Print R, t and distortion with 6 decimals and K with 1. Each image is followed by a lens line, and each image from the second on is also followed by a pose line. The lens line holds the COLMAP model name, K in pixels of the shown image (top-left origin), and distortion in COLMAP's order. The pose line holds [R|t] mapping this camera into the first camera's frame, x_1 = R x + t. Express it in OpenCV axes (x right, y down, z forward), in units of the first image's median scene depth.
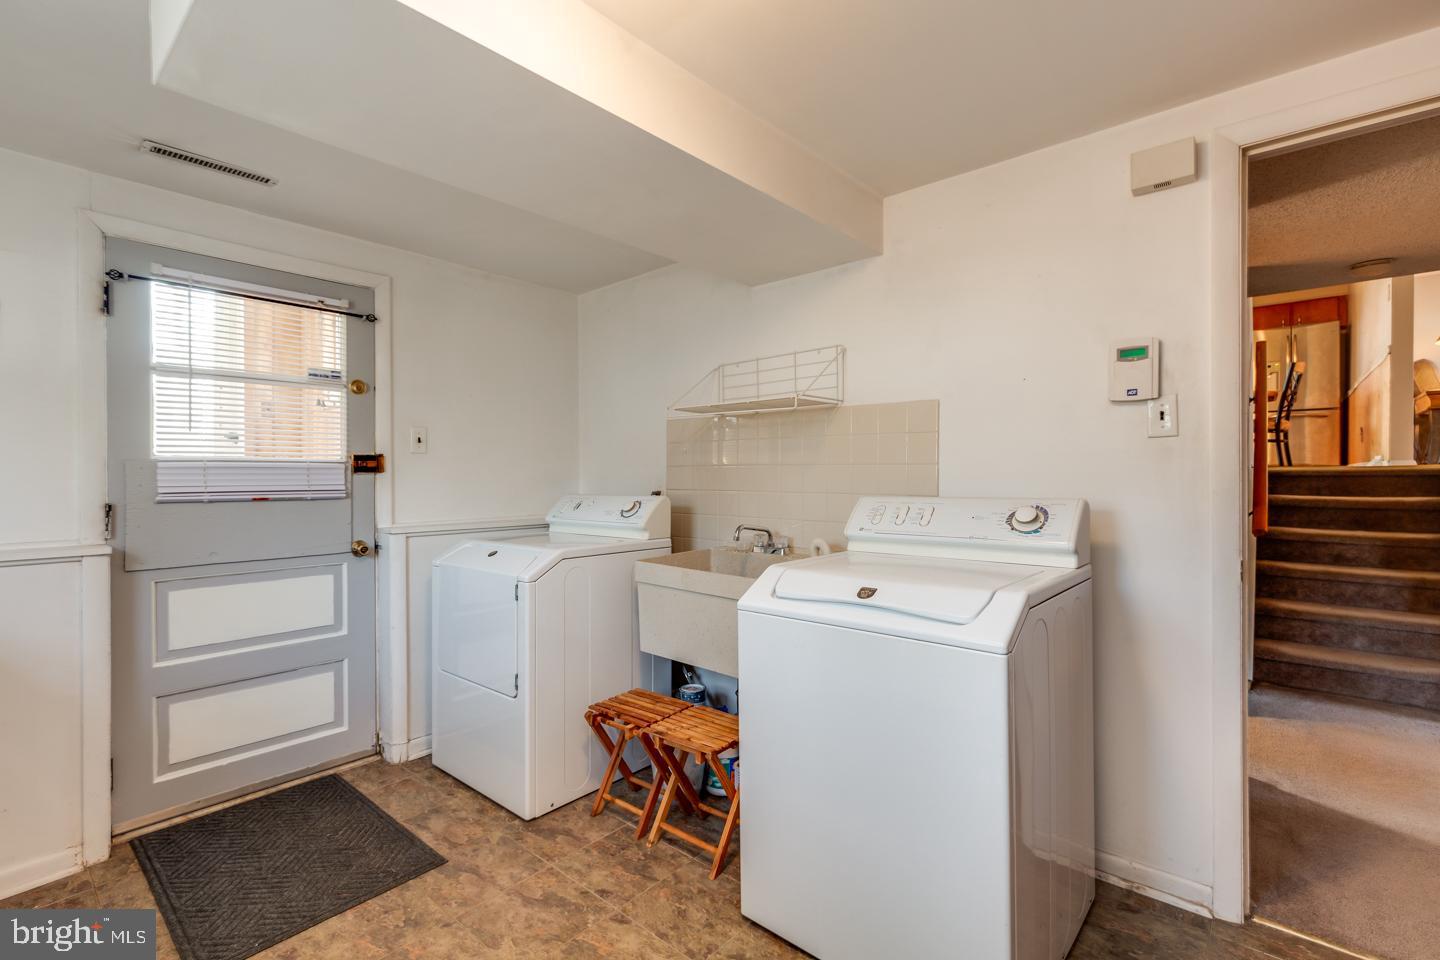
lens RADIAL K [[655.3, 0, 719.9], [0, 655.3, 479.2], [0, 0, 1]] dist [0.000407, 0.000365]
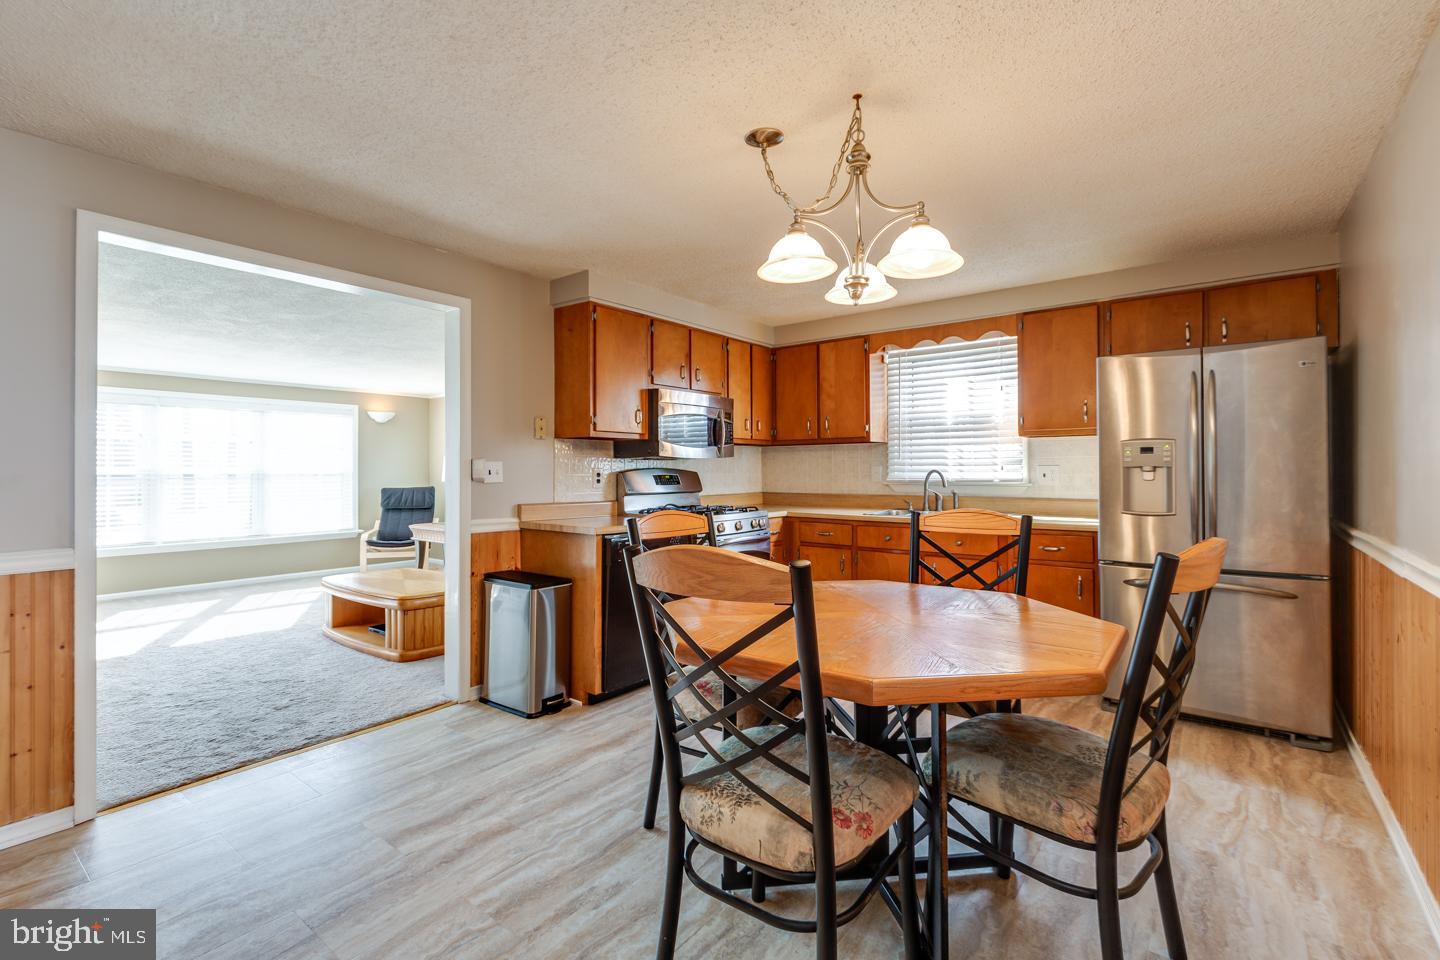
lens RADIAL K [[655.3, 0, 718.2], [0, 655.3, 477.3], [0, 0, 1]] dist [0.000407, 0.000365]
pose [[0.998842, -0.003889, 0.047943, 0.583100], [0.004287, 0.999957, -0.008202, -0.160173], [-0.047909, 0.008398, 0.998816, 0.644919]]
